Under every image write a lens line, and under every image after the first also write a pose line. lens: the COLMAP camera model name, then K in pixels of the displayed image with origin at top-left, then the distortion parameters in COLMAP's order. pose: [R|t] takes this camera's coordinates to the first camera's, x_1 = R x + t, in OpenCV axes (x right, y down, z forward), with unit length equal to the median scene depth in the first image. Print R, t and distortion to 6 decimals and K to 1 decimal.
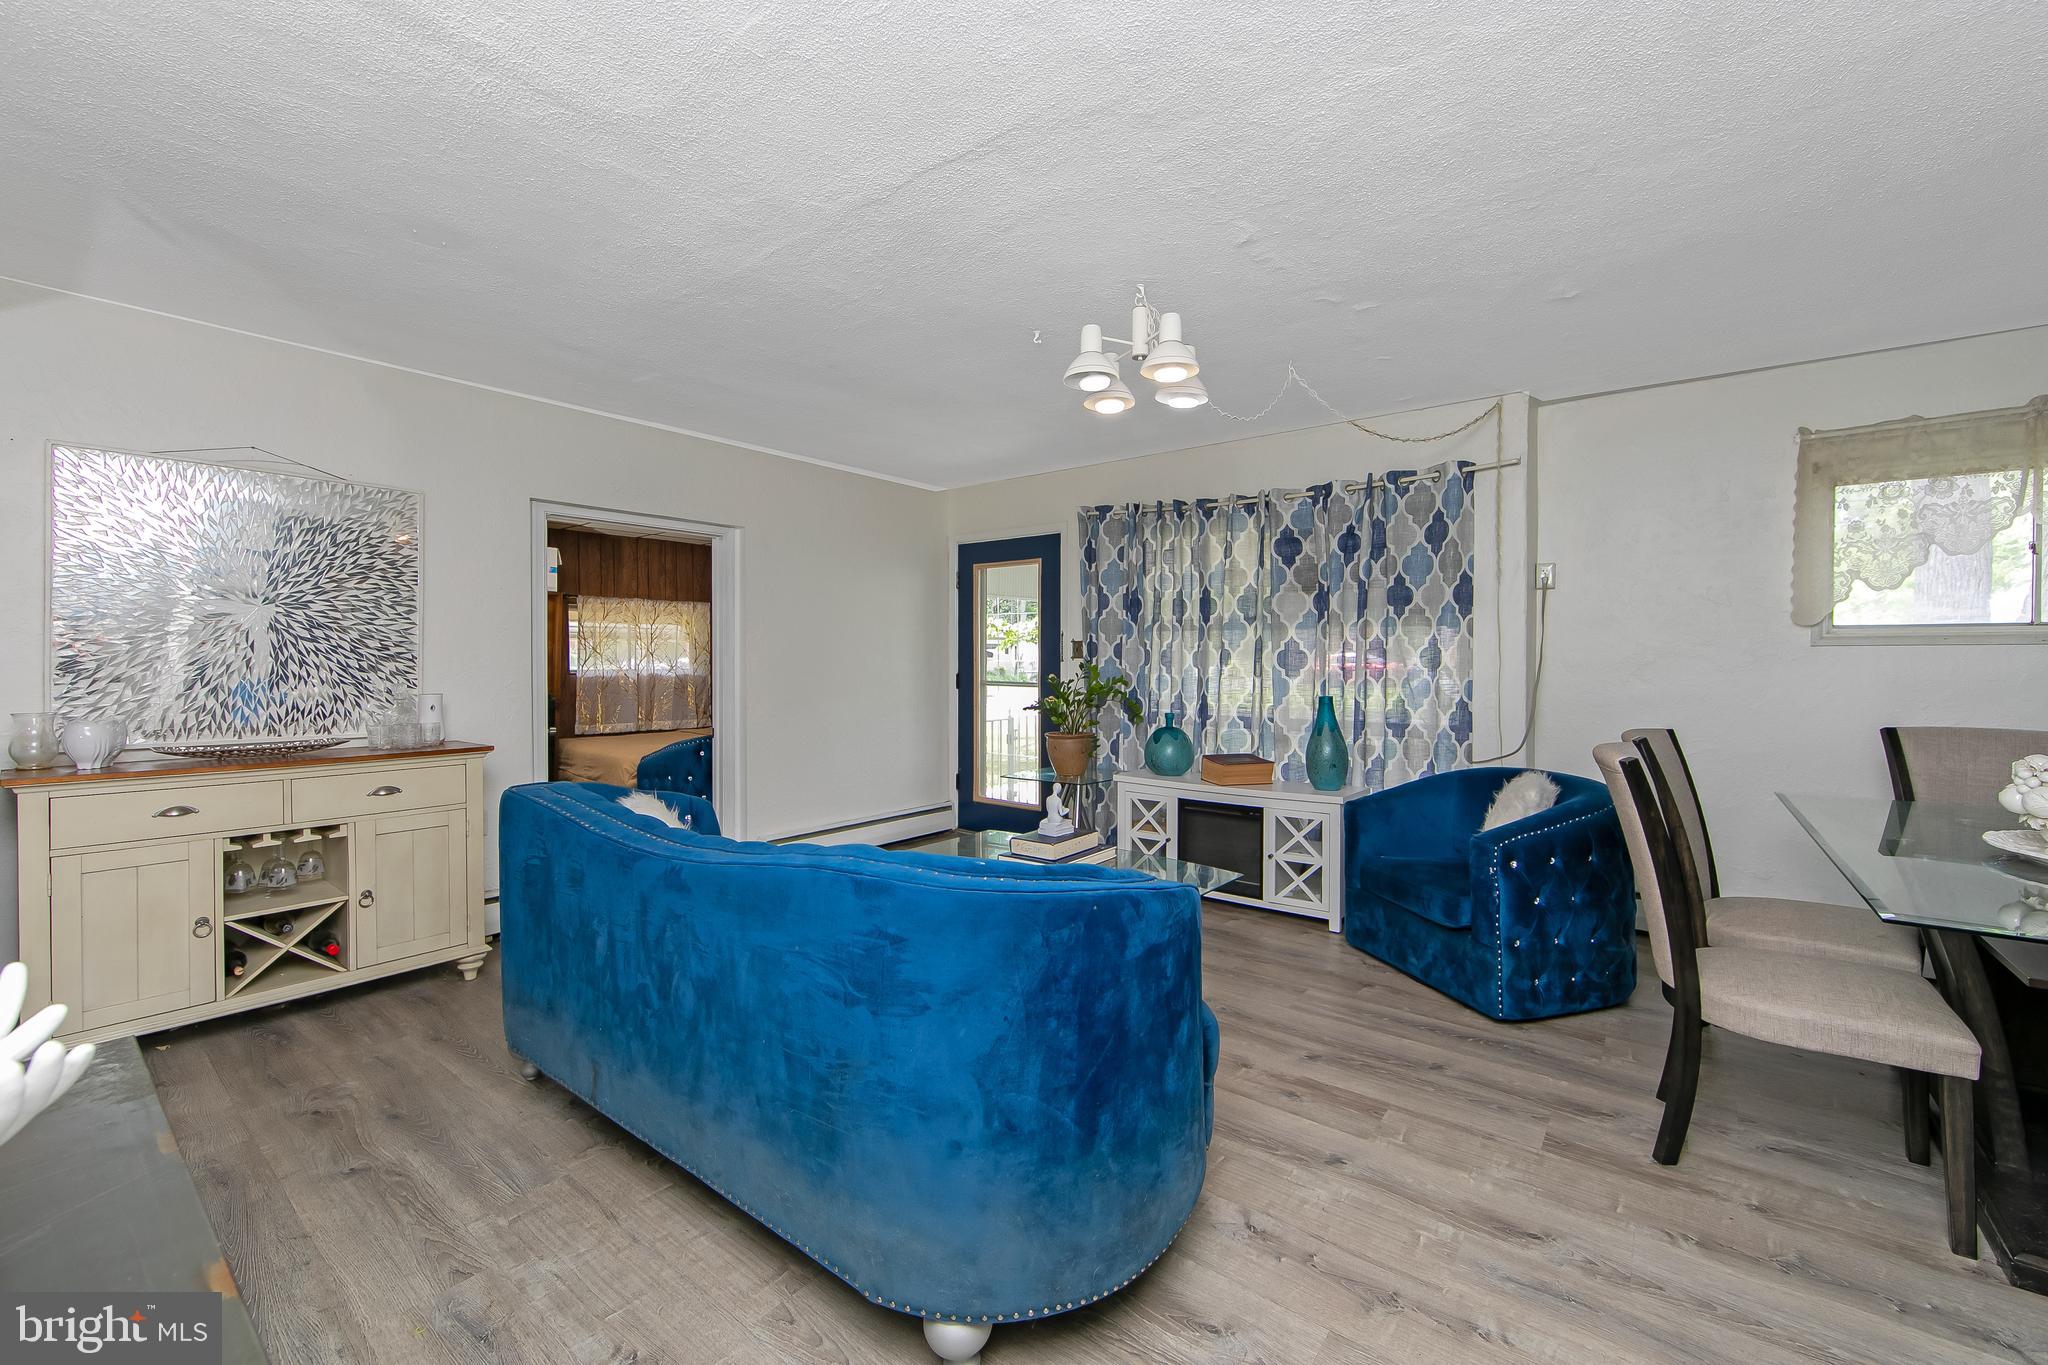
lens RADIAL K [[816.3, 0, 1029.2], [0, 816.3, 673.1], [0, 0, 1]] dist [-0.003328, 0.000166]
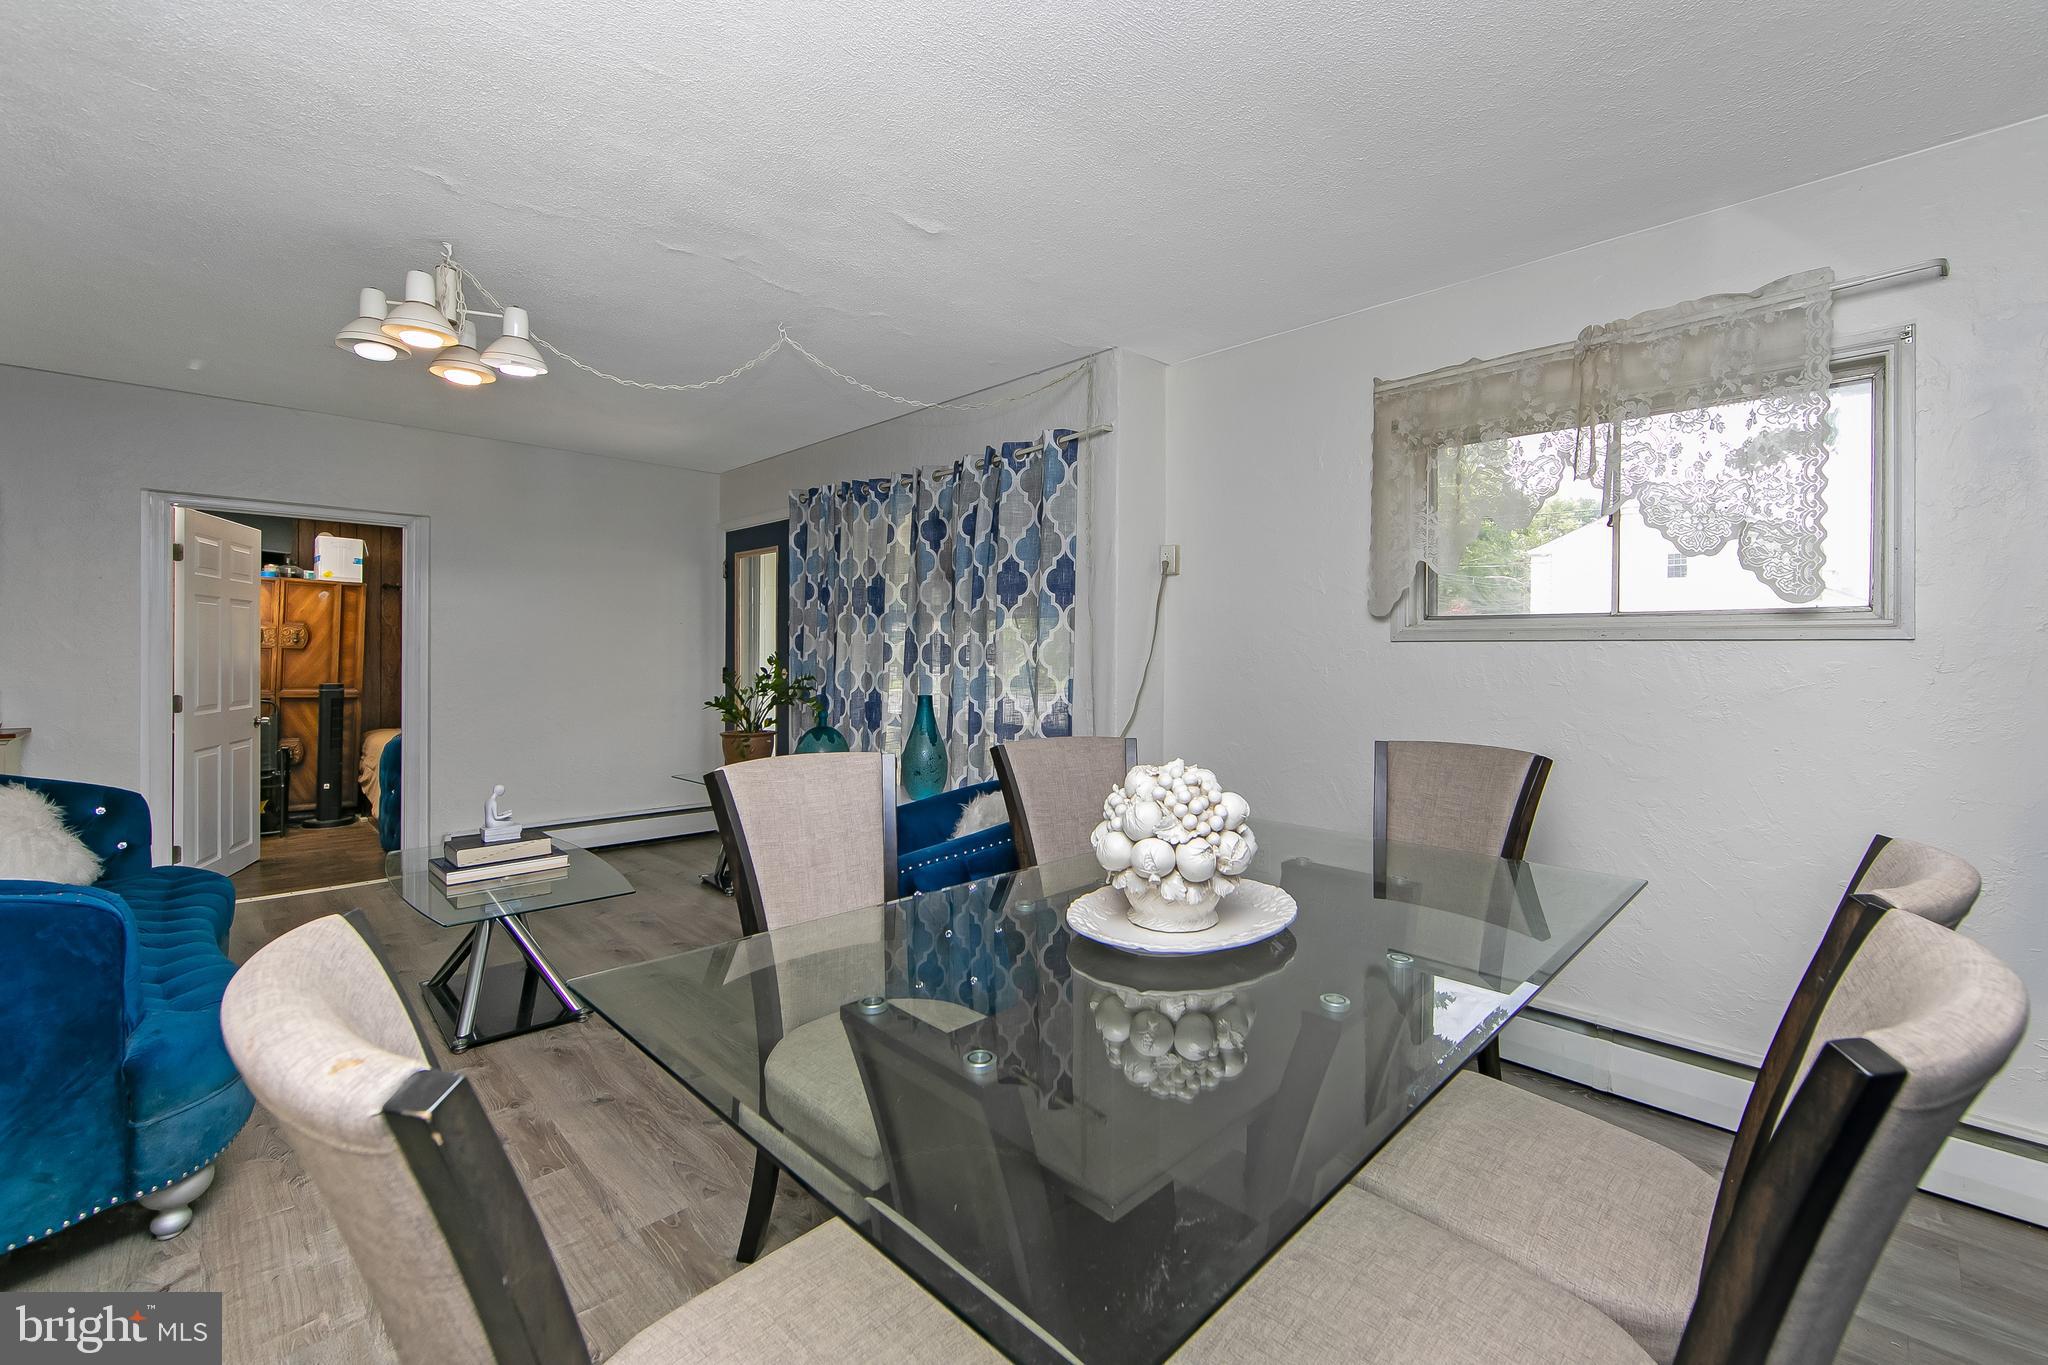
lens RADIAL K [[816.3, 0, 1044.1], [0, 816.3, 679.8], [0, 0, 1]] dist [-0.003328, 0.000166]
pose [[0.993358, 0.007332, -0.114834, 0.564227], [-0.004465, 0.999672, 0.025204, -0.010479], [0.114981, -0.024524, 0.993065, 0.103994]]
